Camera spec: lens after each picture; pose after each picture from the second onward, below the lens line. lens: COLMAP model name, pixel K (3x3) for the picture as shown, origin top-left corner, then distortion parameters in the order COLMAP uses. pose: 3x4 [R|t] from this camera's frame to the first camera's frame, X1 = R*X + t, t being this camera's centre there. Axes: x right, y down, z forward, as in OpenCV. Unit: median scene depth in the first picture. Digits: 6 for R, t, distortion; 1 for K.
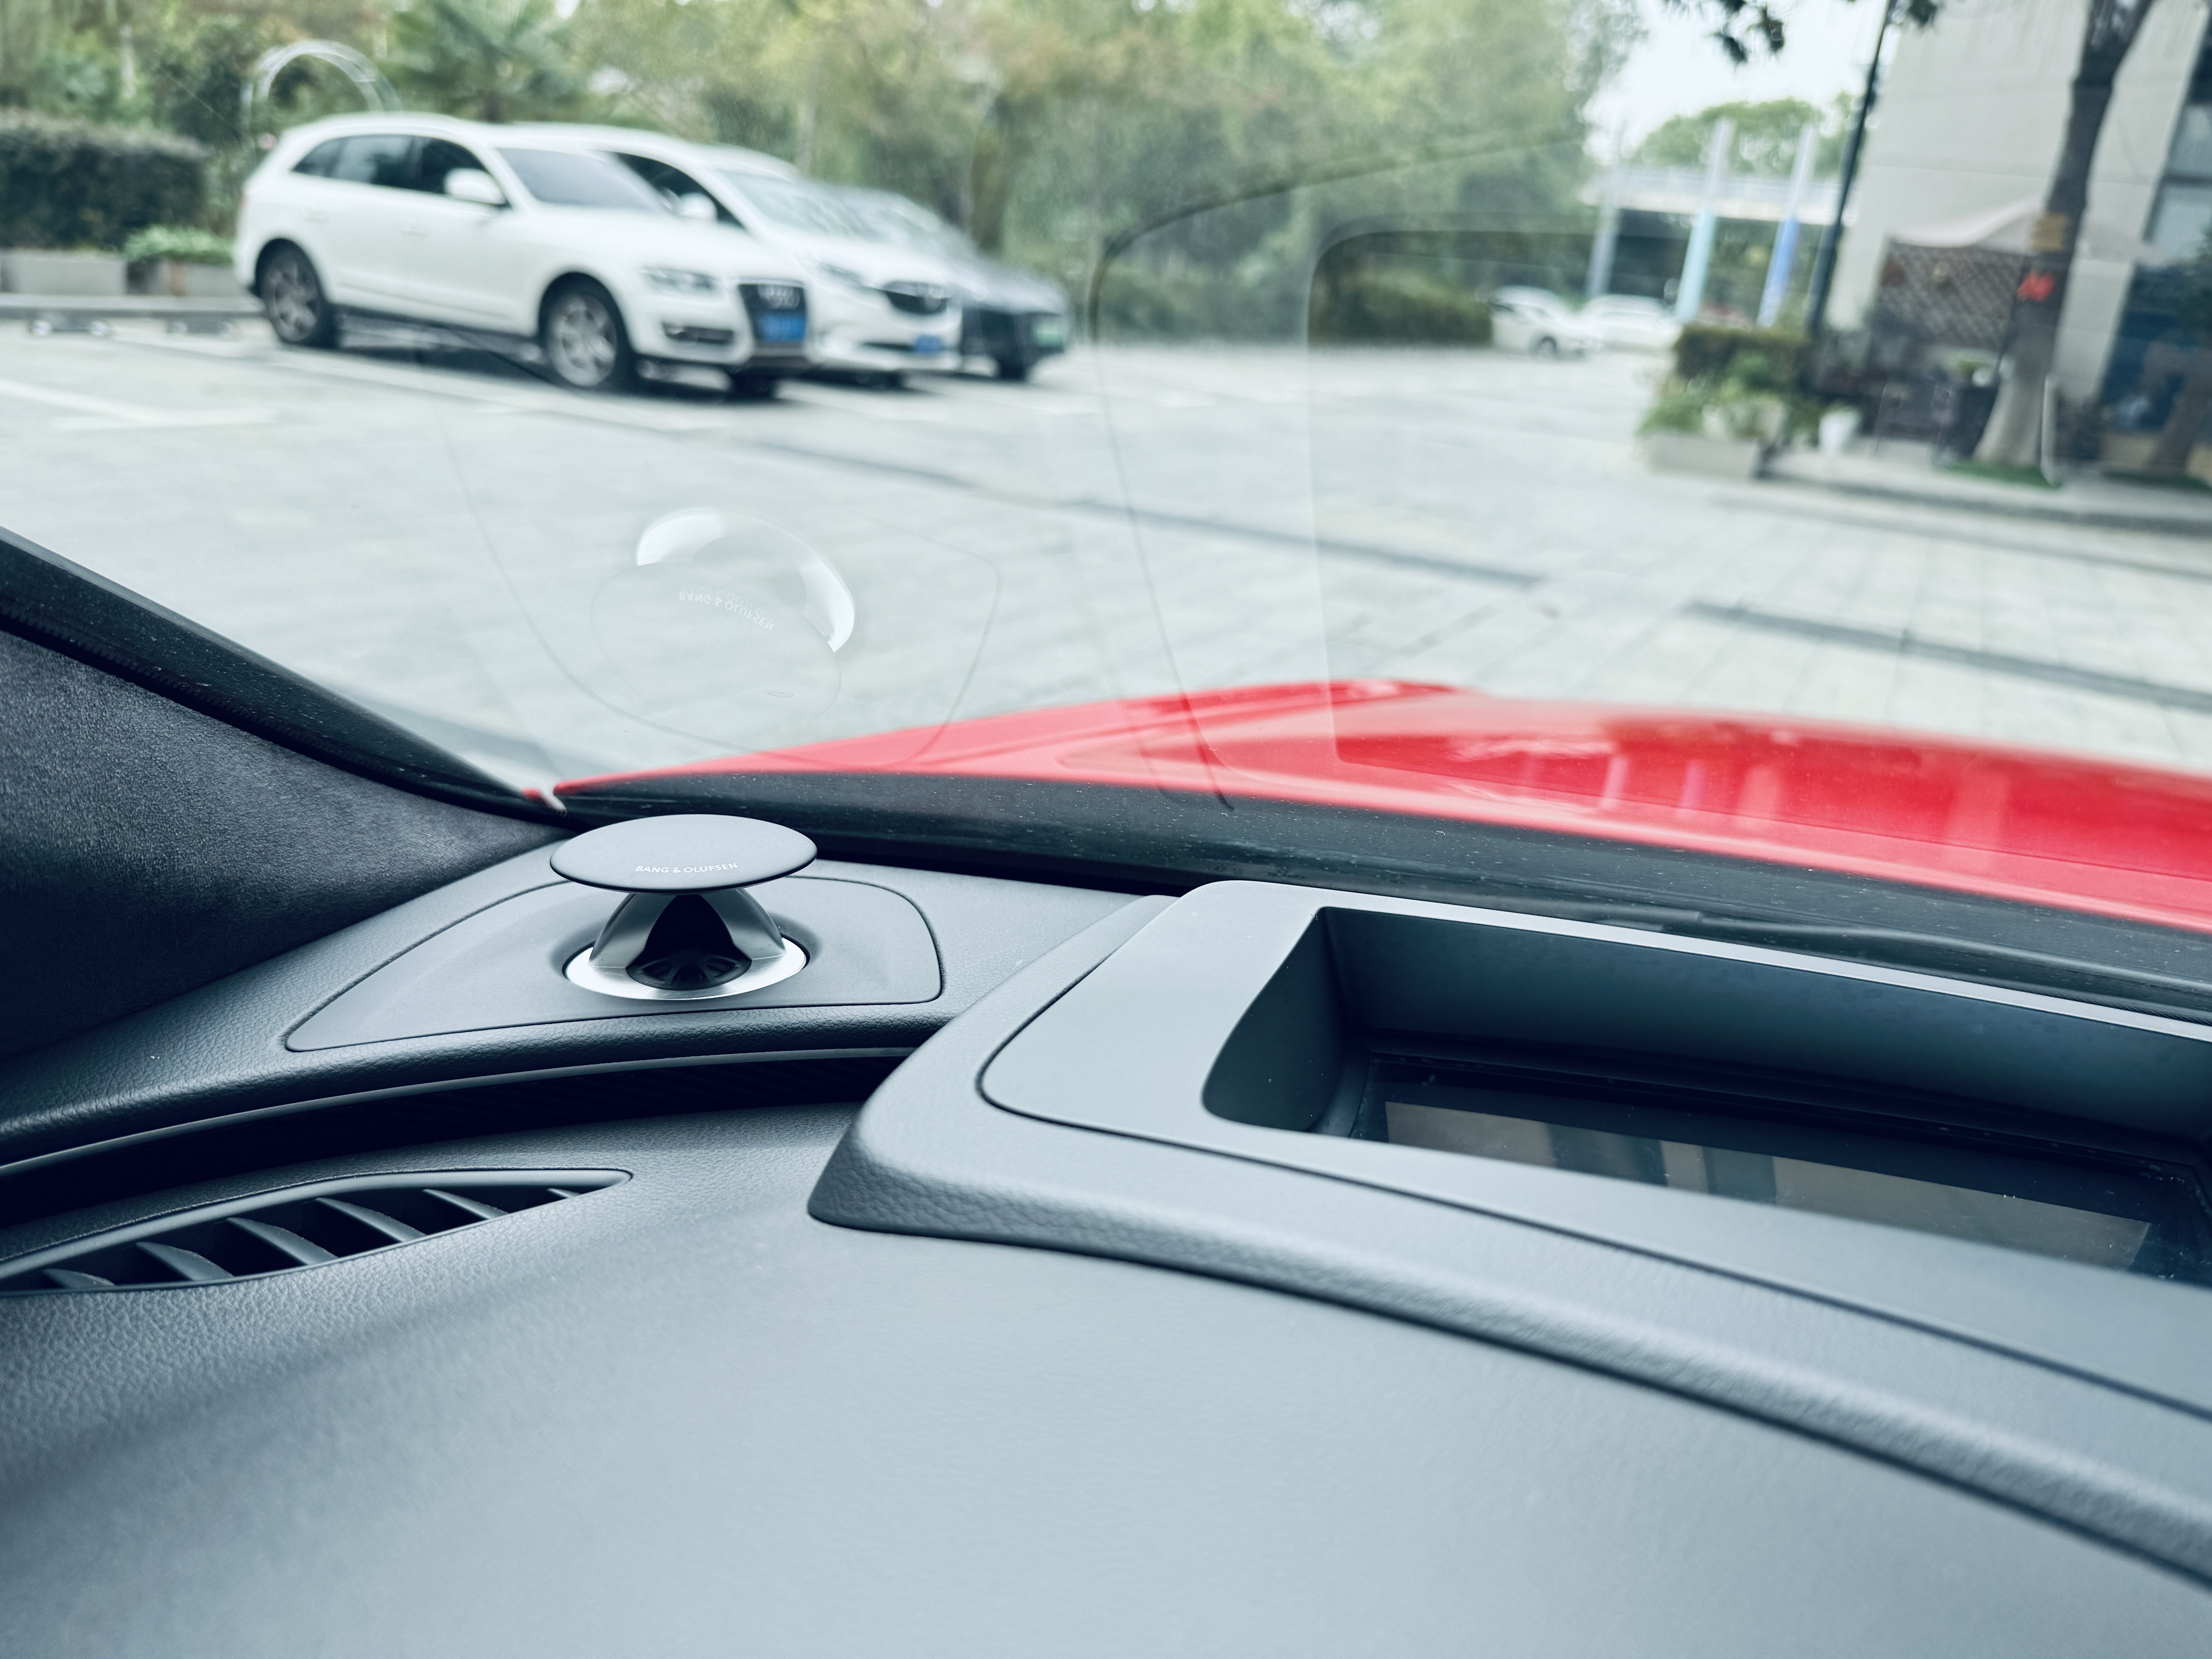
lens RADIAL K [[1637.2, 0, 1106.0], [0, 1637.2, 829.5], [0, 0, 1]] dist [-0.031479, 0.002819]
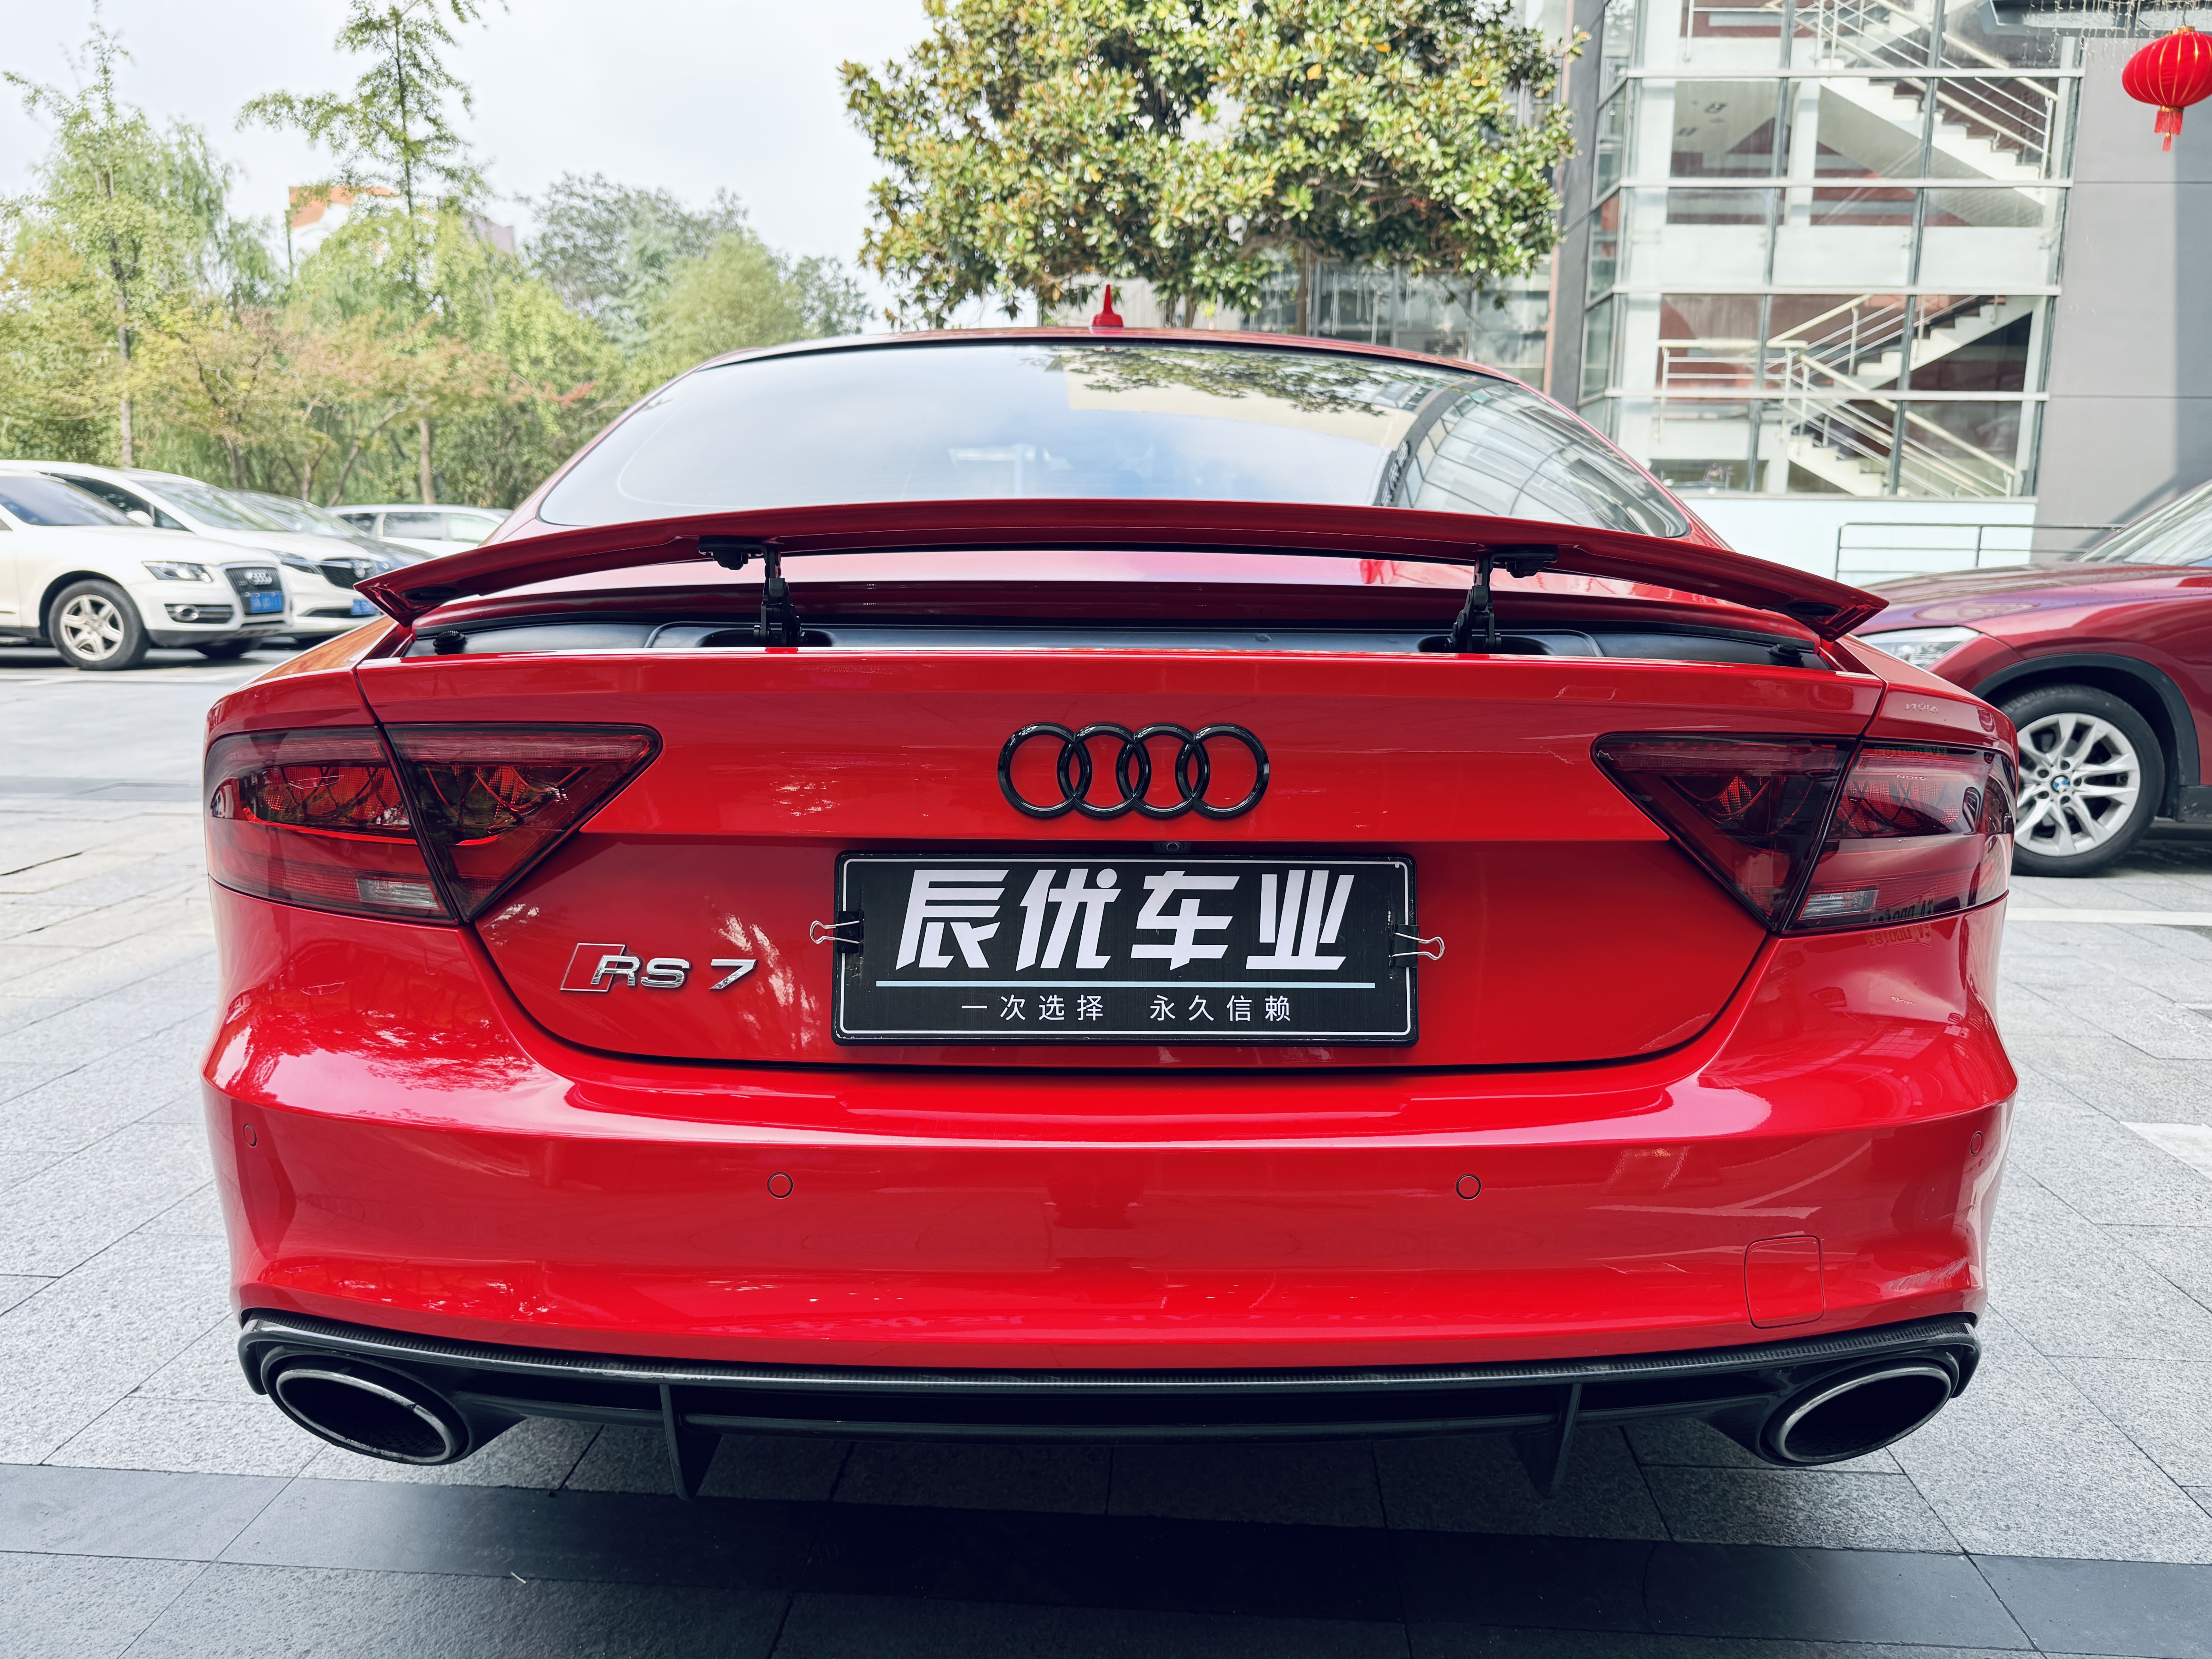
lens RADIAL K [[1673.9, 0, 1106.0], [0, 1673.9, 829.5], [0, 0, 1]] dist [-0.001146, -0.007346]
pose [[0.908886, -0.152665, 0.388097, -0.115308], [0.207825, 0.972609, -0.104114, 0.112209], [-0.361572, 0.175284, 0.915719, -0.324019]]
